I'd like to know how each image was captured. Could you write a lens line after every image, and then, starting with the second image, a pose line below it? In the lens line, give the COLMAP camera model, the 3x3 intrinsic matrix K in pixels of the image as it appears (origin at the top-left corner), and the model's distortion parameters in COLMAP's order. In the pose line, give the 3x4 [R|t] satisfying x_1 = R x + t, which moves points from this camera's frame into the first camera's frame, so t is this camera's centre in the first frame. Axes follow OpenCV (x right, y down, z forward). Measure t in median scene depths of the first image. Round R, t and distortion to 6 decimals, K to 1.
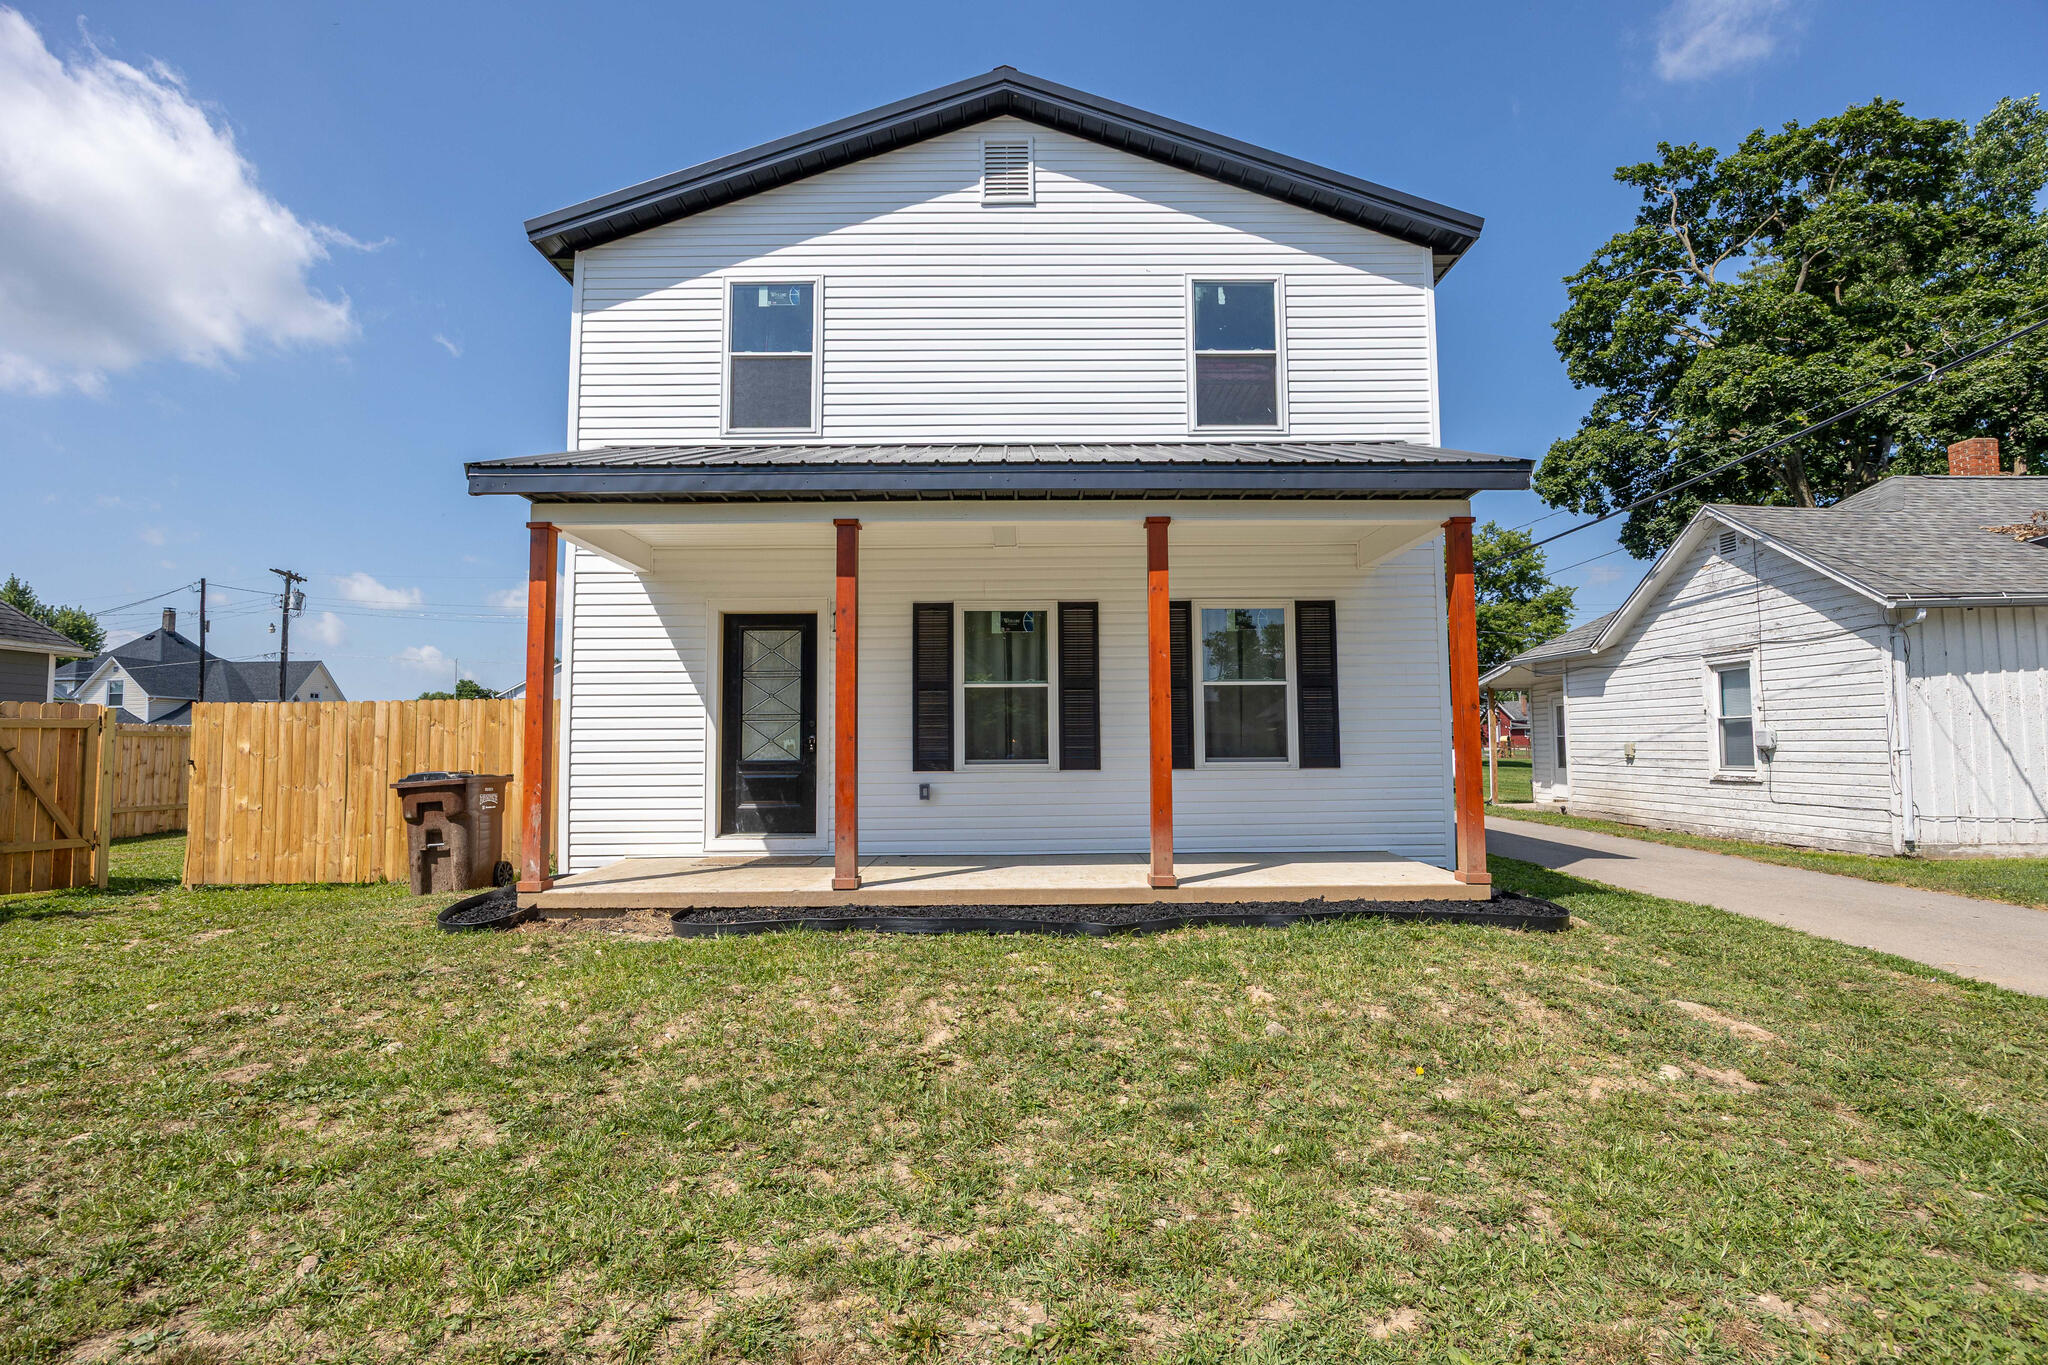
lens RADIAL K [[947.6, 0, 1022.1], [0, 947.6, 692.9], [0, 0, 1]] dist [-0.025532, 0.009381]
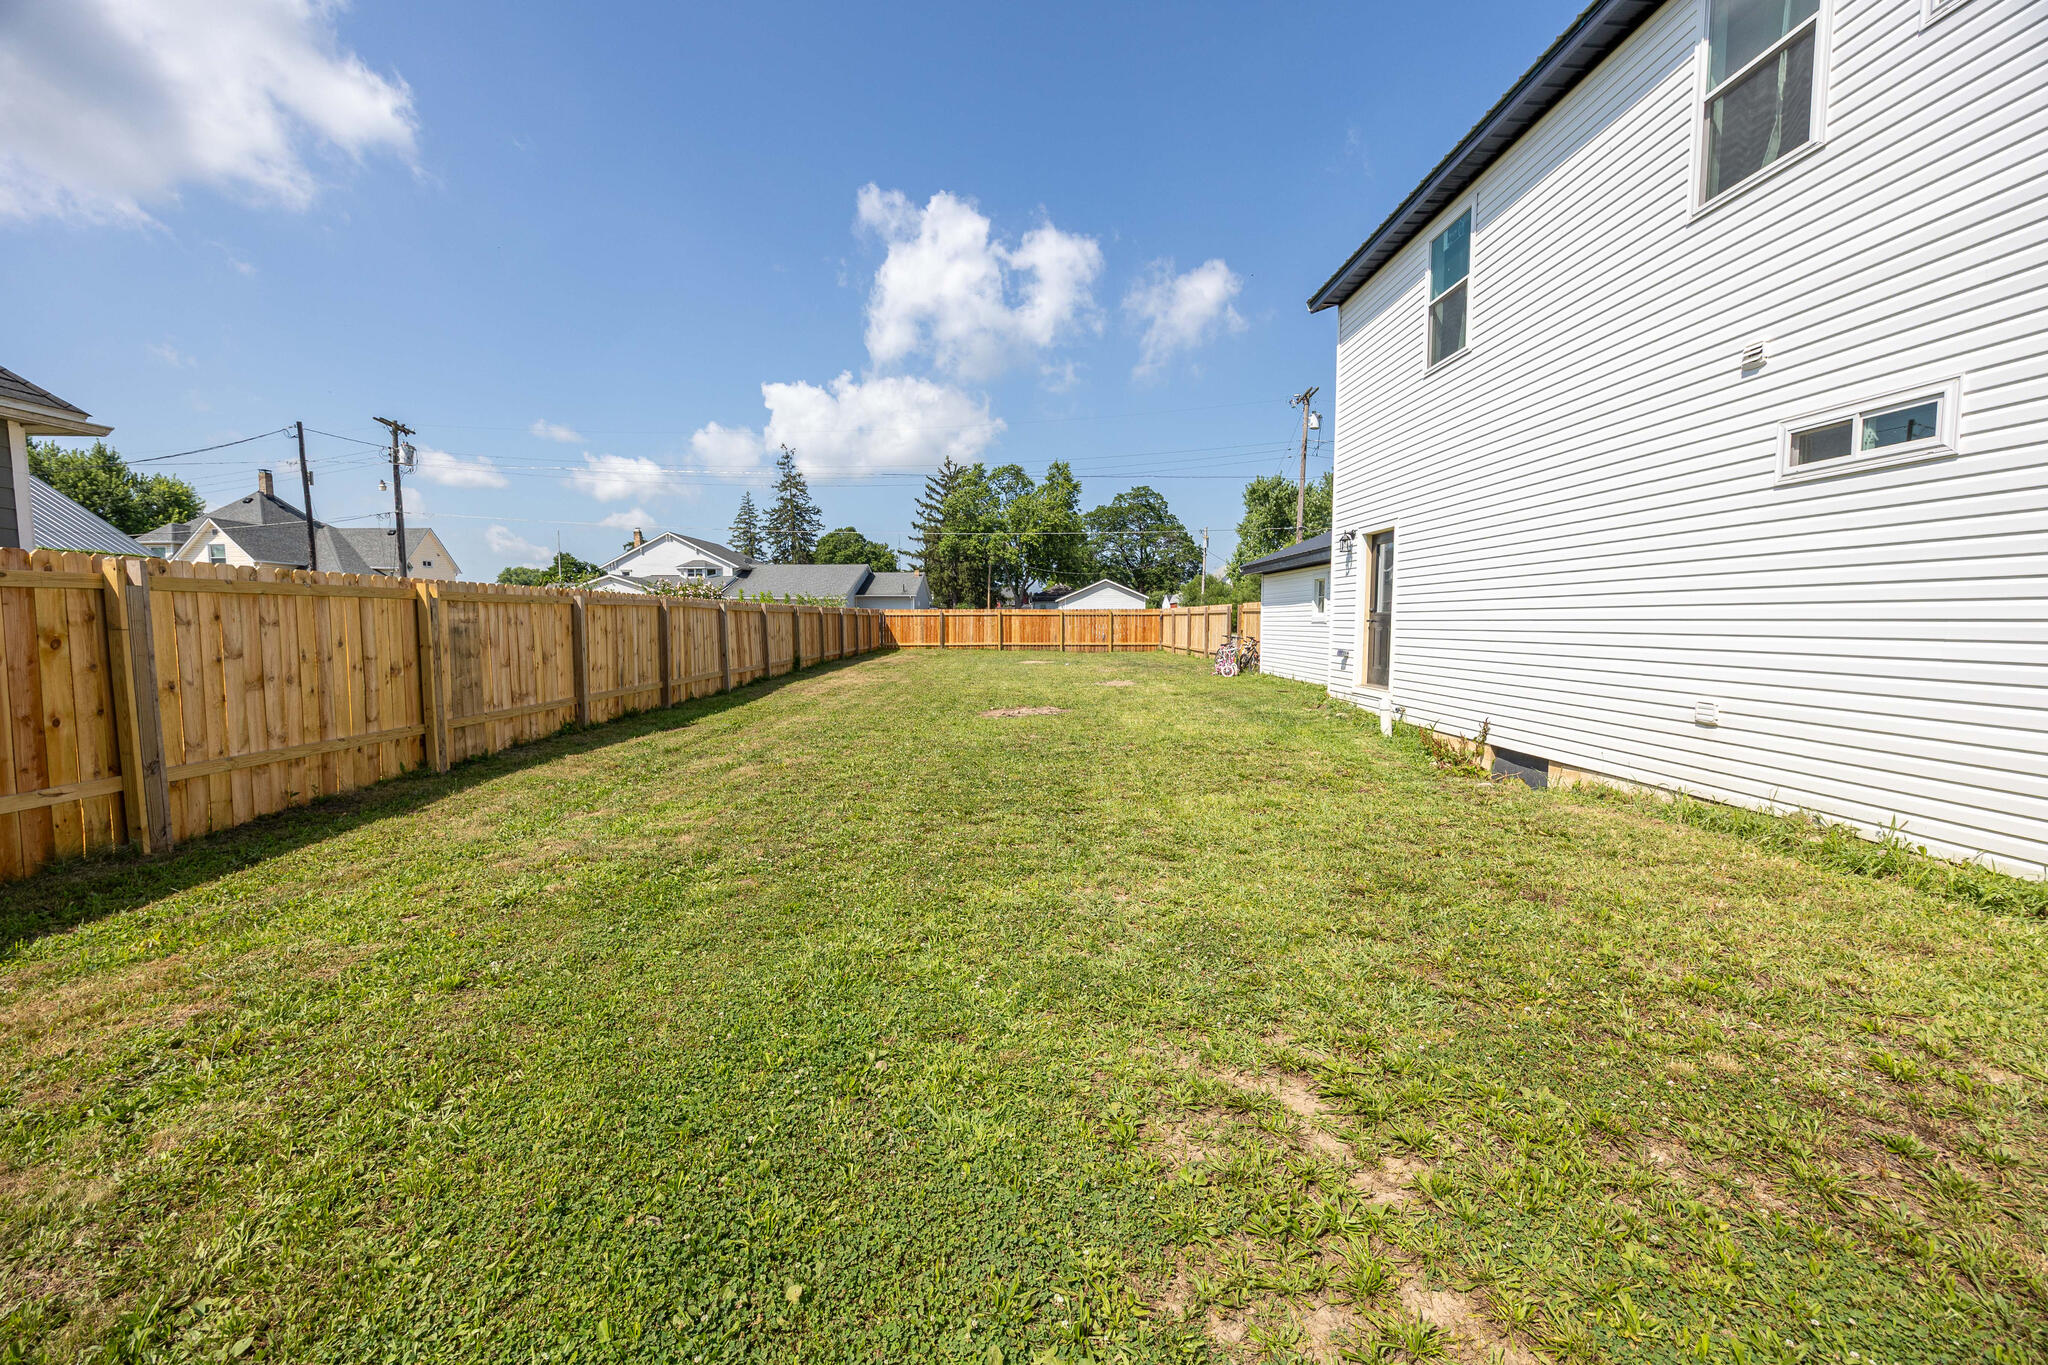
lens RADIAL K [[776.7, 0, 1024.0], [0, 776.7, 682.5], [0, 0, 1]] dist [0.000262, 0.000103]
pose [[0.999763, 0.003498, 0.021492, -0.730773], [-0.006497, 0.989974, 0.141099, 0.042900], [-0.020783, -0.141205, 0.989762, 0.794199]]
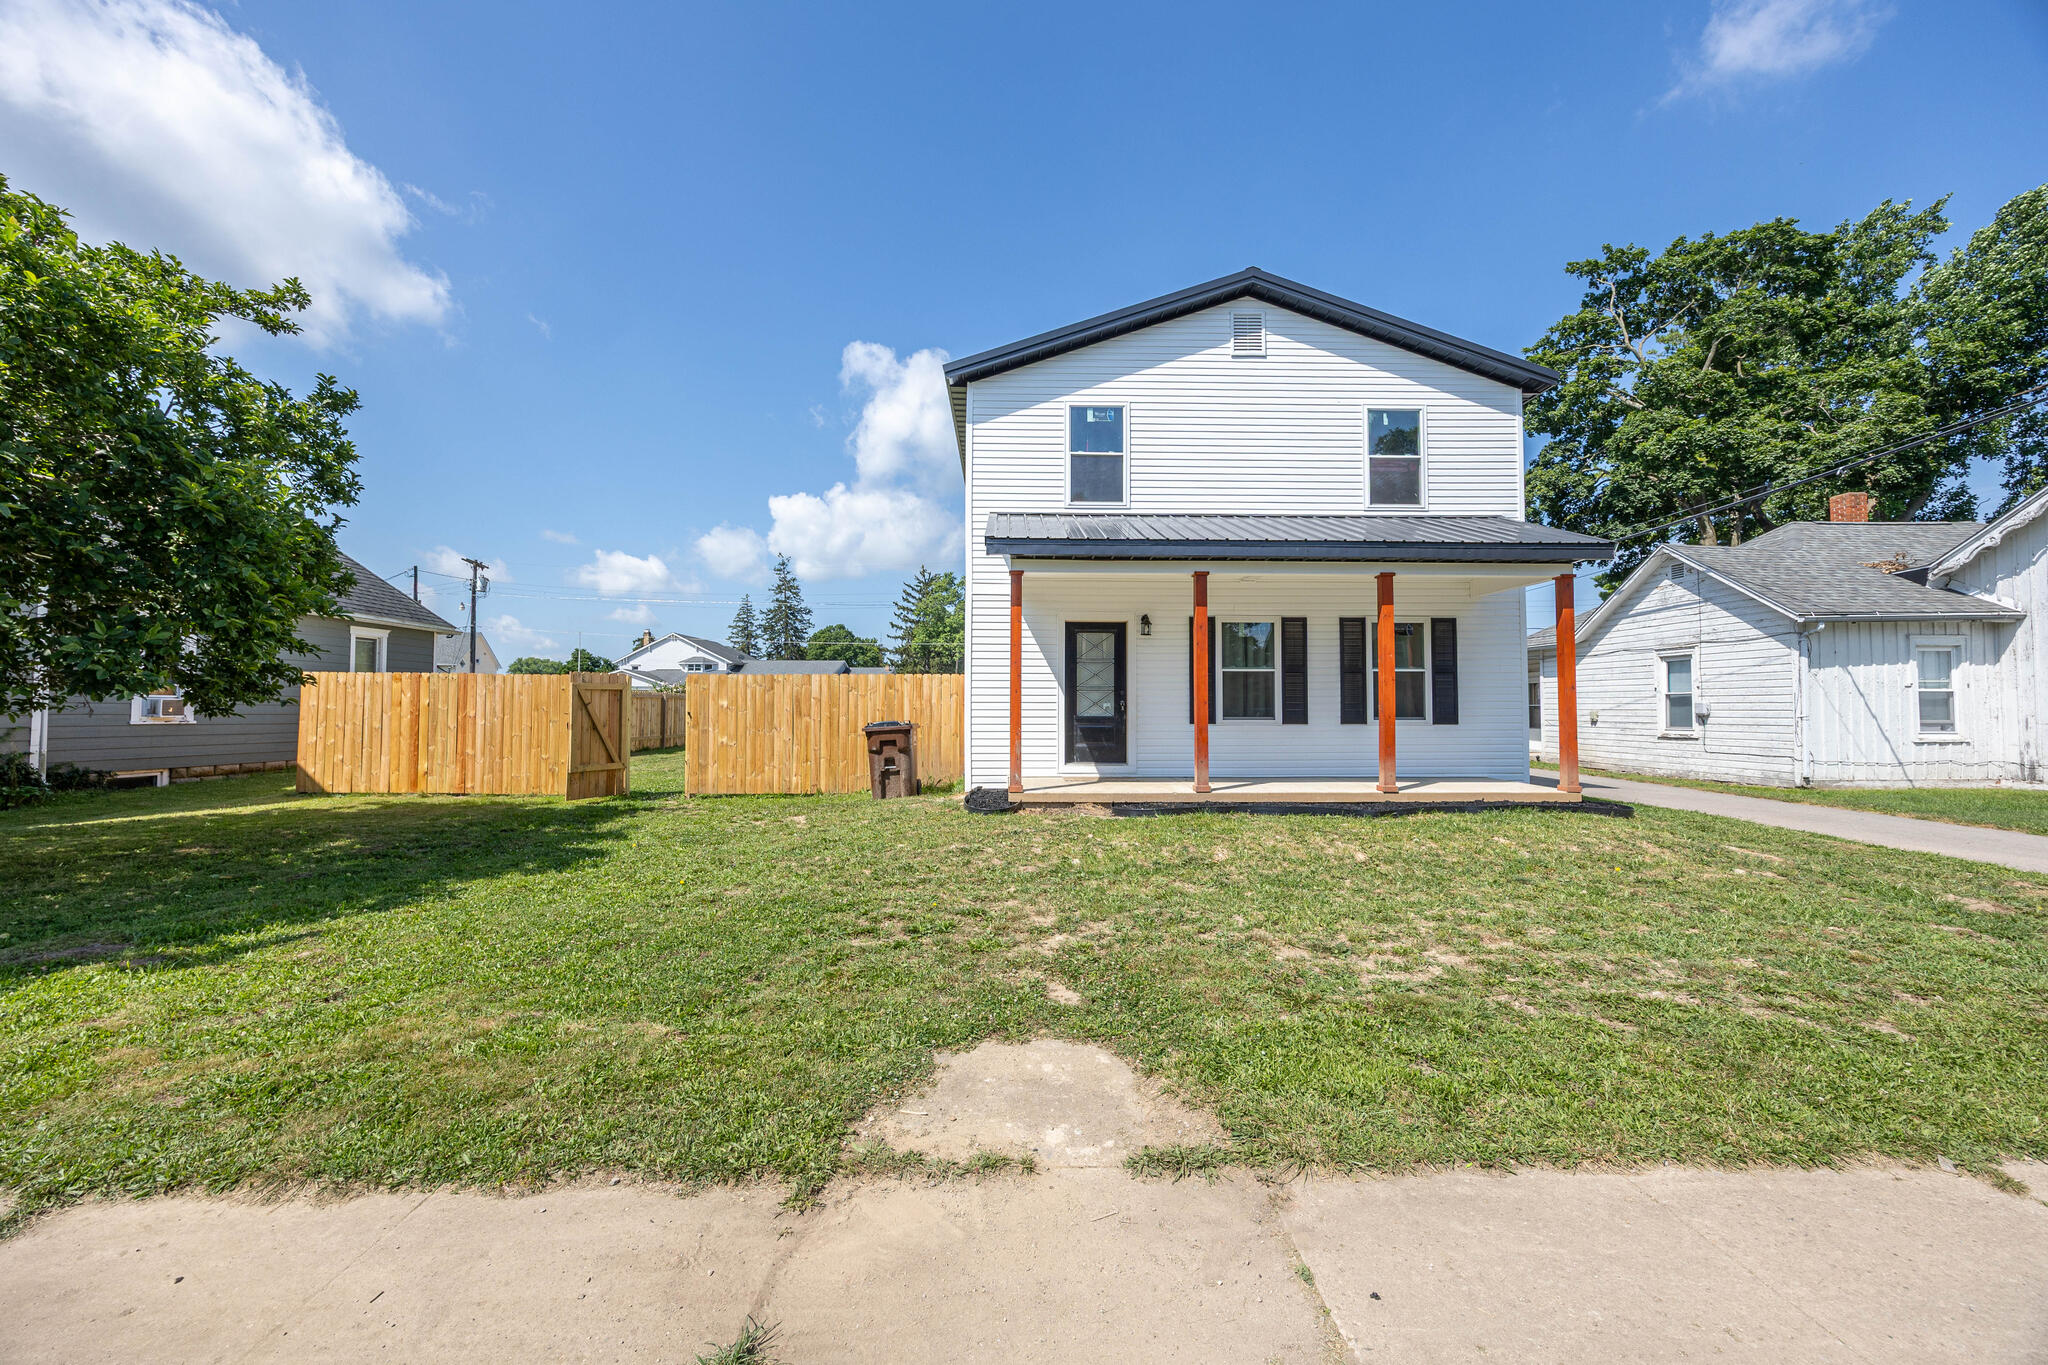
lens RADIAL K [[785.3, 0, 1020.6], [0, 785.3, 689.6], [0, 0, 1]] dist [0.001570, 0.000423]
pose [[0.999879, 0.010436, 0.011566, -0.284455], [-0.010830, 0.999346, 0.034510, -0.011195], [-0.011198, -0.034631, 0.999337, -0.212690]]
